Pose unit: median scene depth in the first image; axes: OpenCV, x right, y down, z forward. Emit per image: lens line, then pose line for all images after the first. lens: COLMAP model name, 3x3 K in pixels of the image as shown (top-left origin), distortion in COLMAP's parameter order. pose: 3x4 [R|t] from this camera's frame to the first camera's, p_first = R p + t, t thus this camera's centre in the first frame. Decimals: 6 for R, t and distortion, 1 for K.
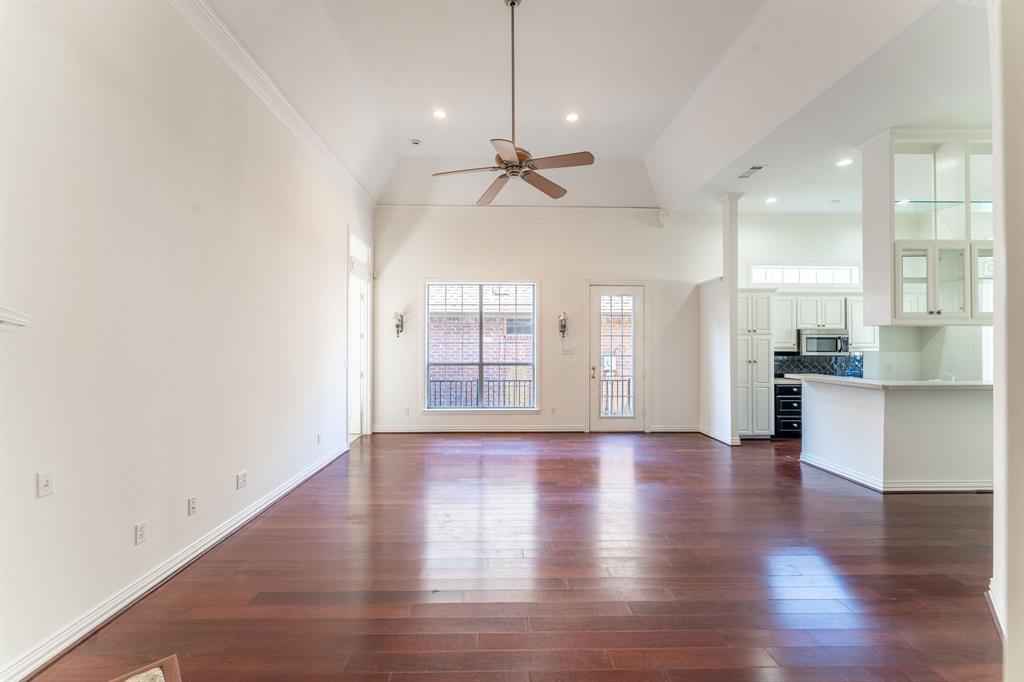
lens RADIAL K [[409.5, 0, 510.7], [0, 409.5, 342.4], [0, 0, 1]] dist [0.000772, -0.000018]
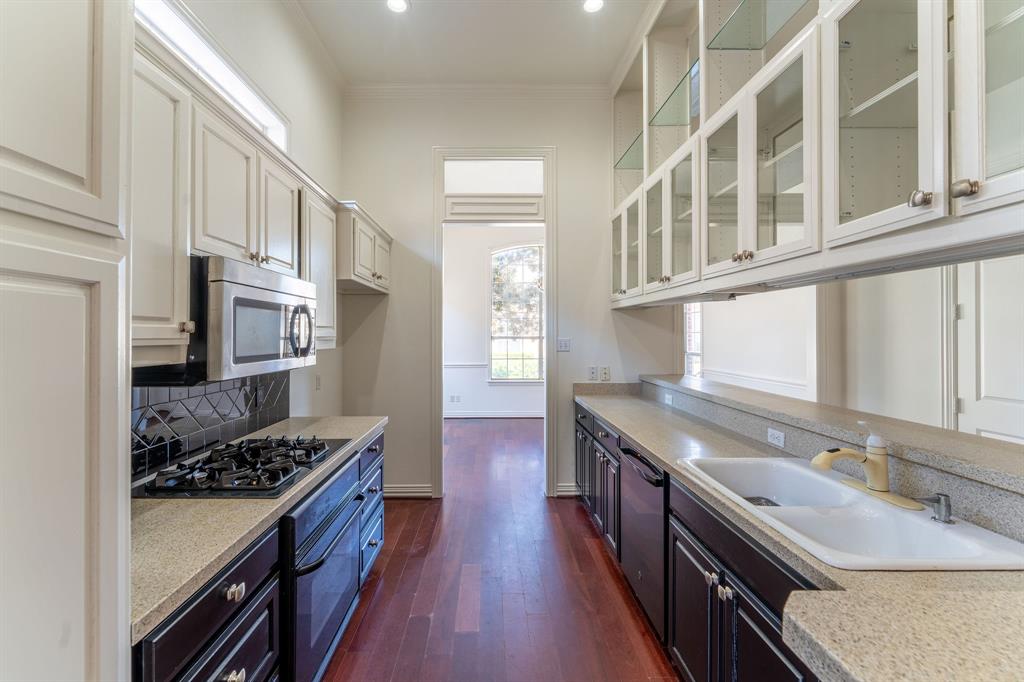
lens RADIAL K [[417.6, 0, 489.9], [0, 417.6, 328.7], [0, 0, 1]] dist [0.000521, -0.000188]
pose [[0.019188, 0.010457, 0.999761, 0.493715], [-0.006182, 0.999927, -0.010340, 0.005941], [-0.999797, -0.005982, 0.019251, 0.846656]]
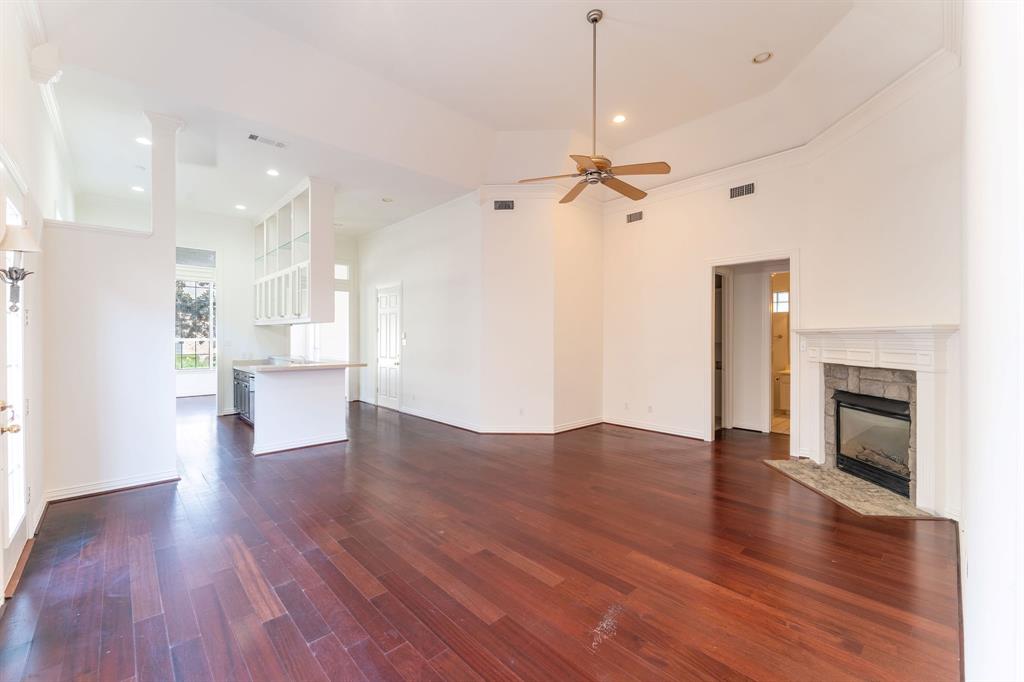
lens RADIAL K [[420.5, 0, 503.3], [0, 420.5, 336.9], [0, 0, 1]] dist [-0.000493, -0.000126]
pose [[-0.661938, -0.001609, 0.749557, -0.340691], [-0.006098, 0.999976, -0.003238, 0.005026], [-0.749534, -0.006714, -0.661932, 0.959158]]
